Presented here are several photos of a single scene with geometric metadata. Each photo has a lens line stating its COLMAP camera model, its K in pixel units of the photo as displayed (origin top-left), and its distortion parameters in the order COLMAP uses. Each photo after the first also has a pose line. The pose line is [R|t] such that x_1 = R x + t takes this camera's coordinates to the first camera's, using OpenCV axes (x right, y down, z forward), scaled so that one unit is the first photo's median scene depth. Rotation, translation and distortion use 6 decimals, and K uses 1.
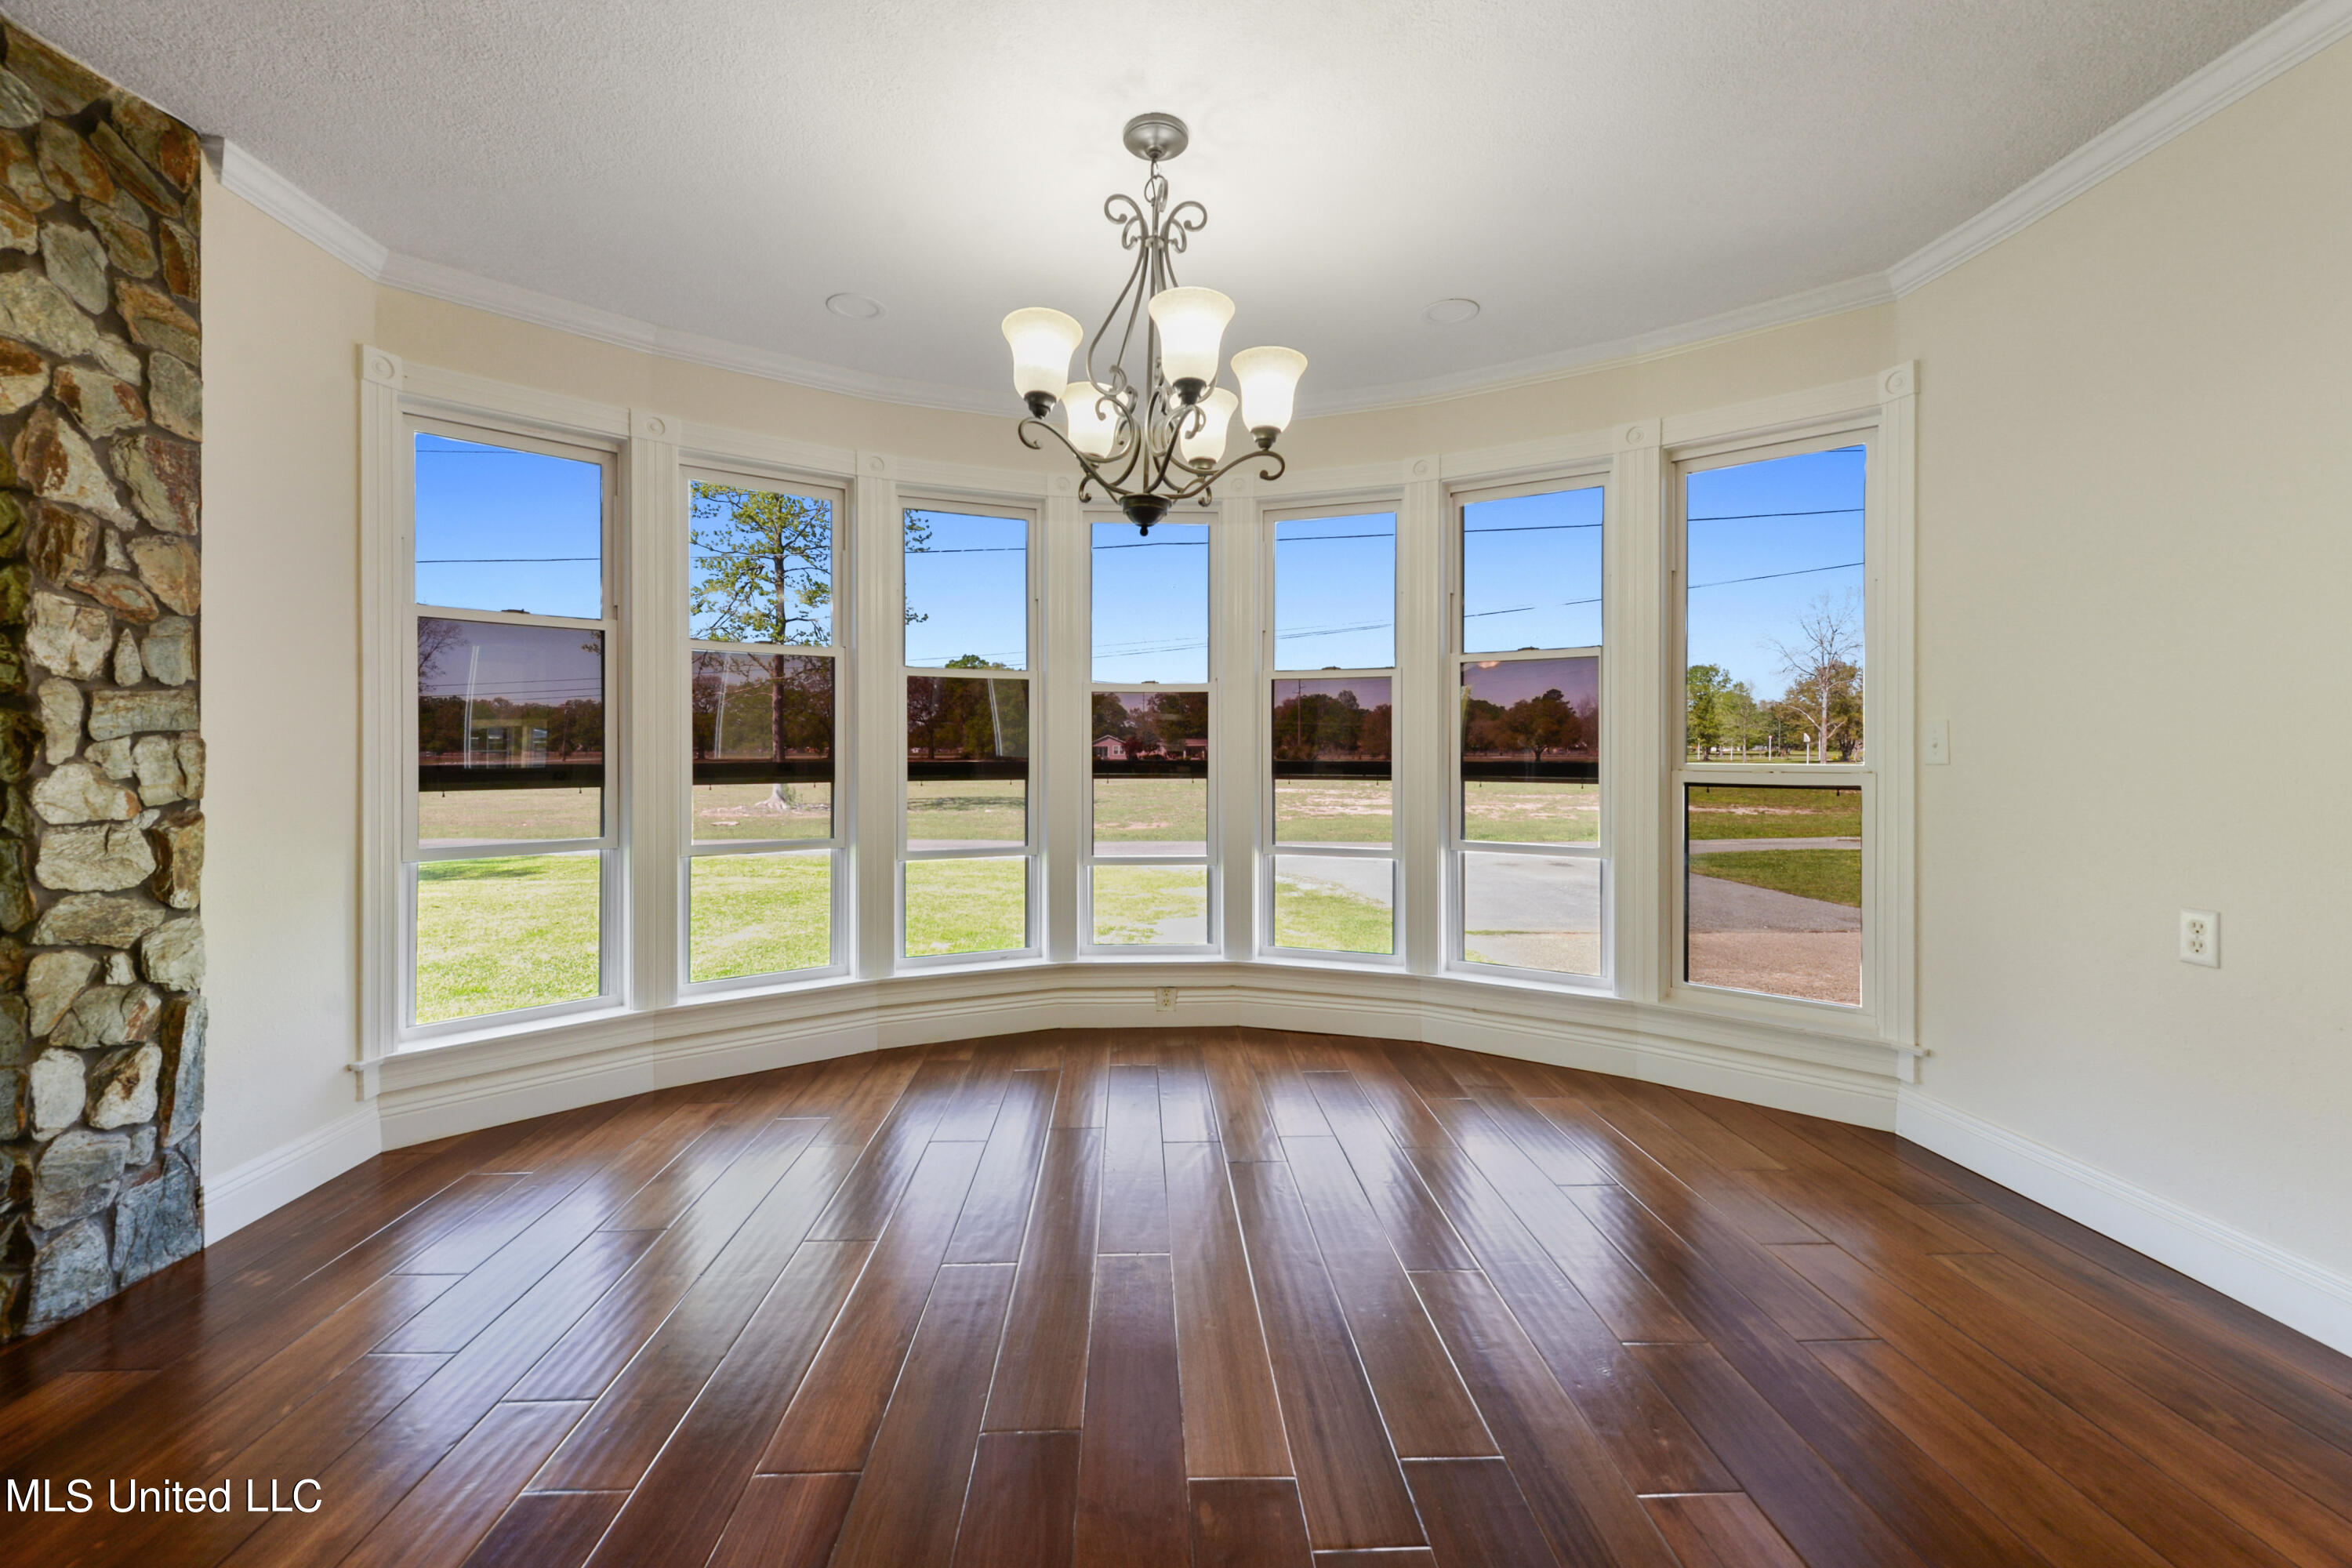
lens RADIAL K [[943.0, 0, 1141.8], [0, 943.0, 745.2], [0, 0, 1]] dist [0.007616, -0.000149]
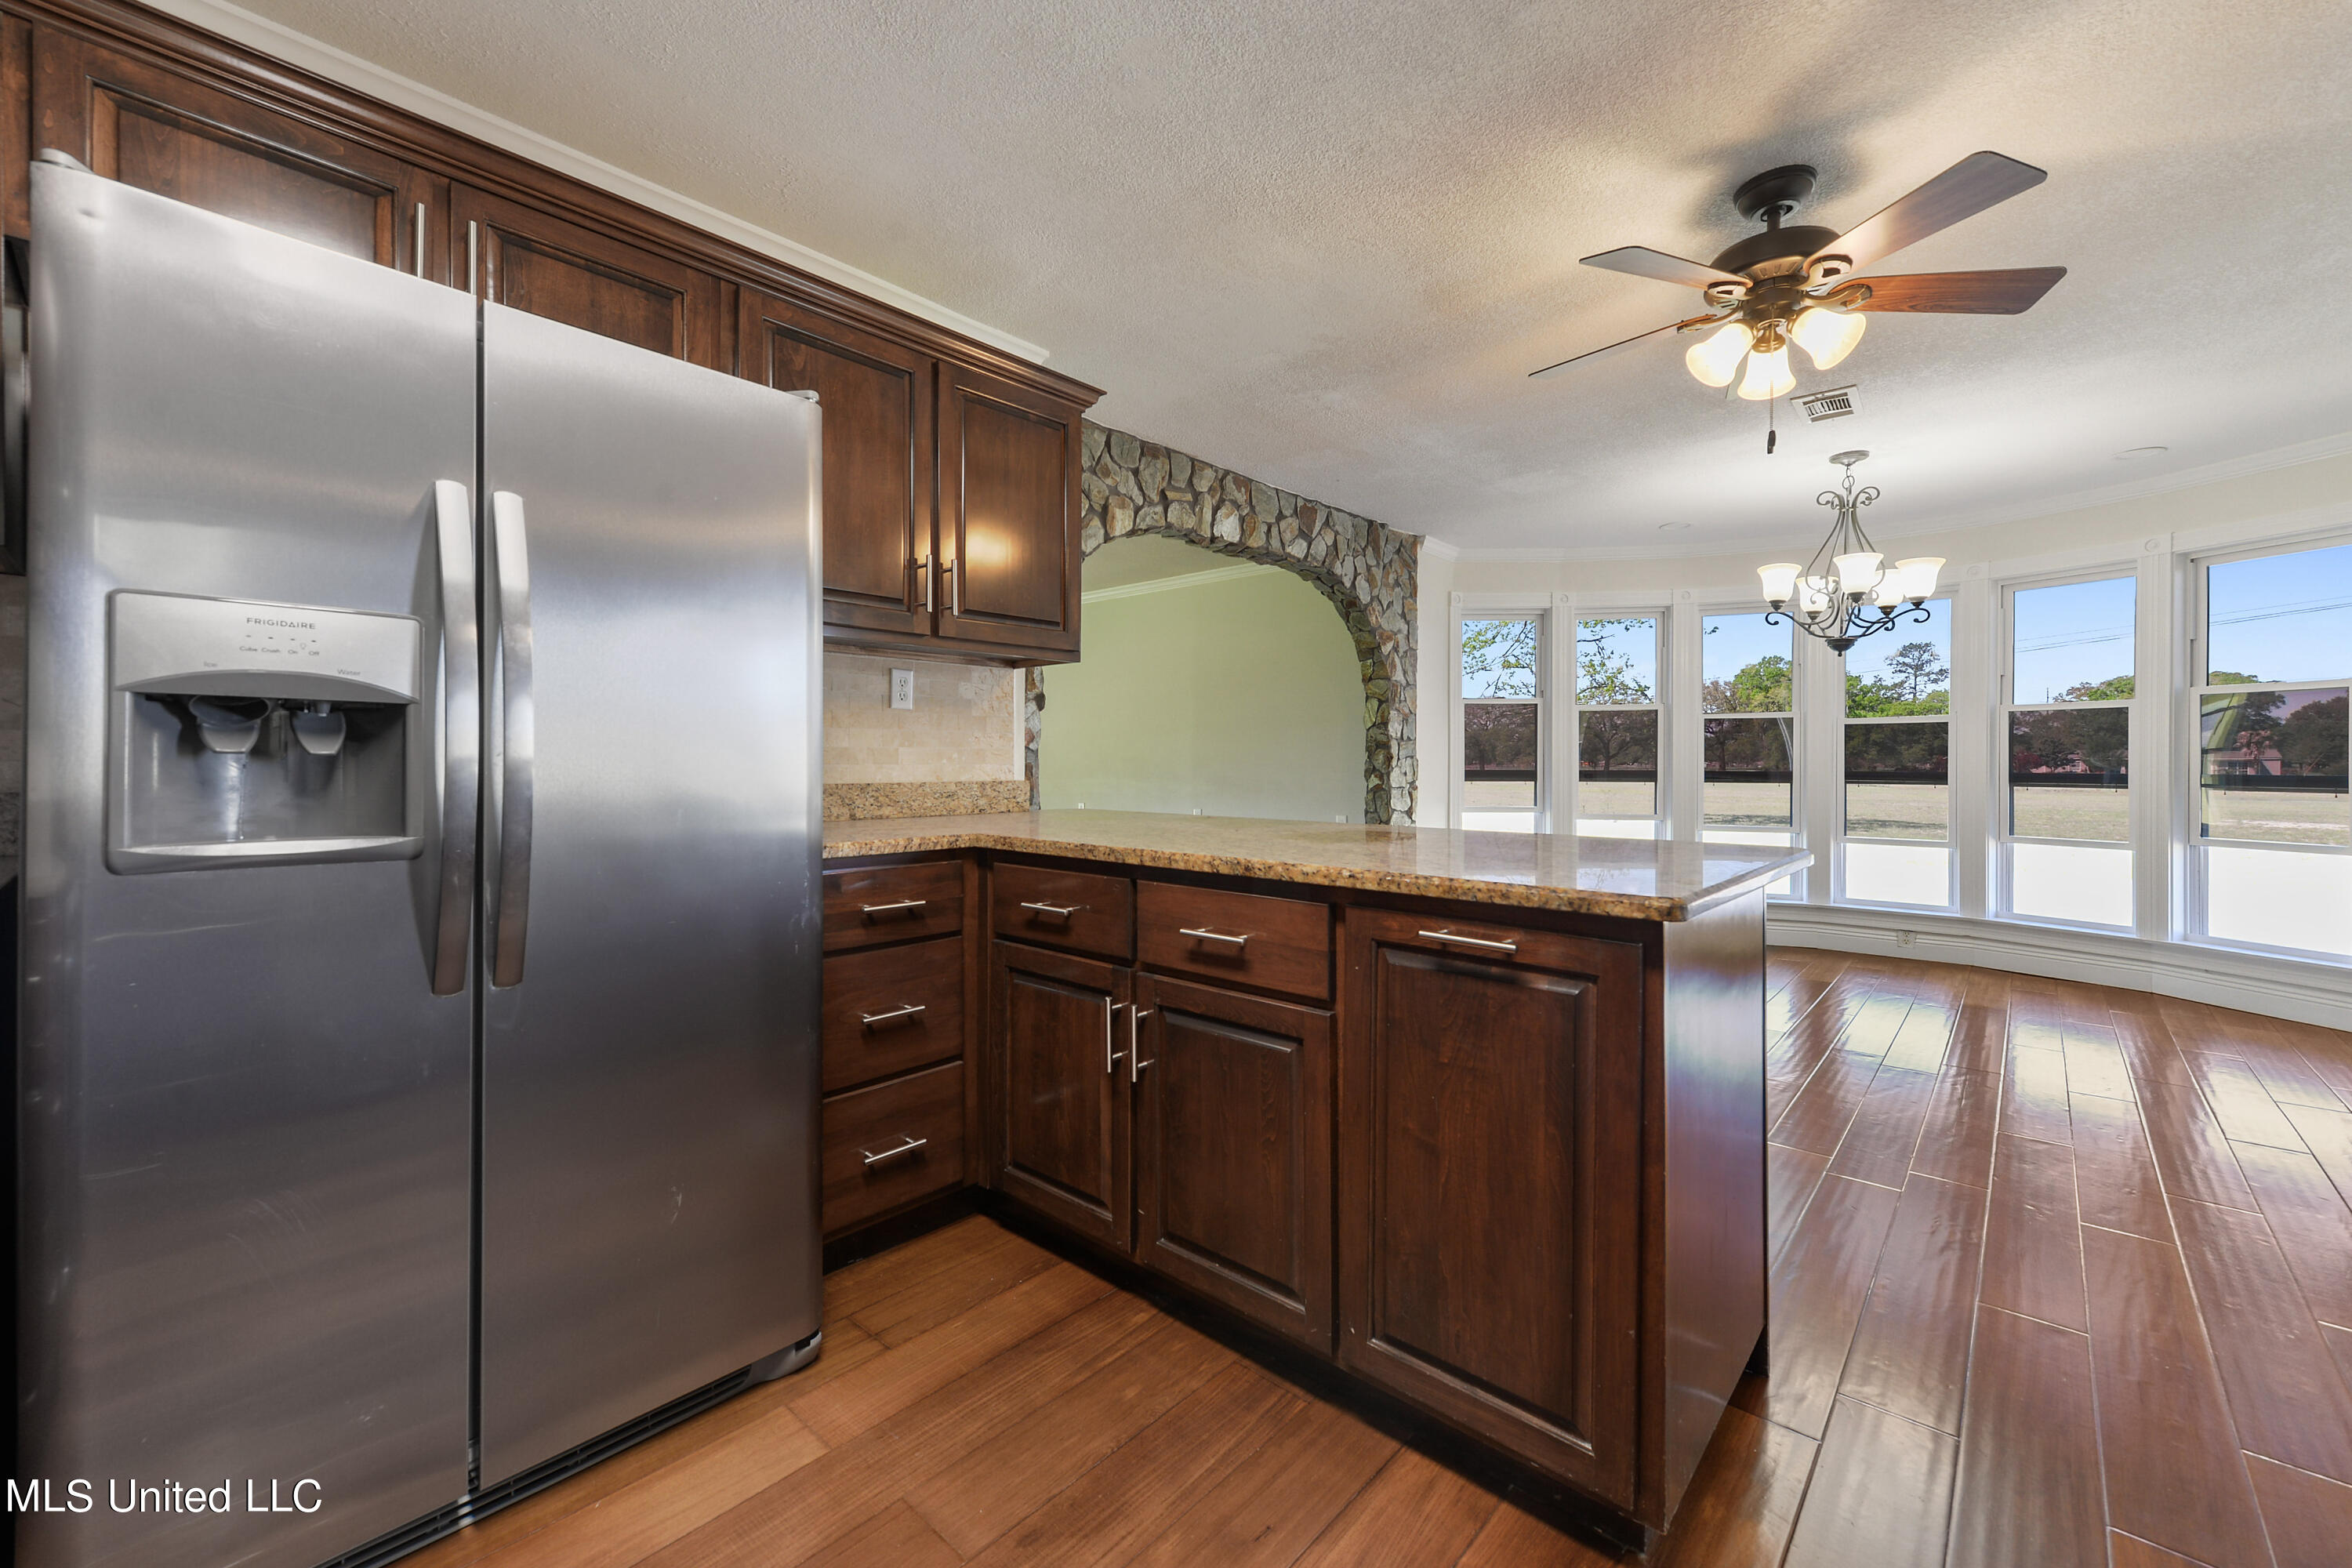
lens RADIAL K [[943.0, 0, 1181.5], [0, 943.0, 766.1], [0, 0, 1]] dist [0.007616, -0.000149]
pose [[0.738853, 0.004480, -0.673852, 0.336134], [0.000609, 0.999973, 0.007316, -0.005262], [0.673867, -0.005816, 0.738830, -1.481878]]
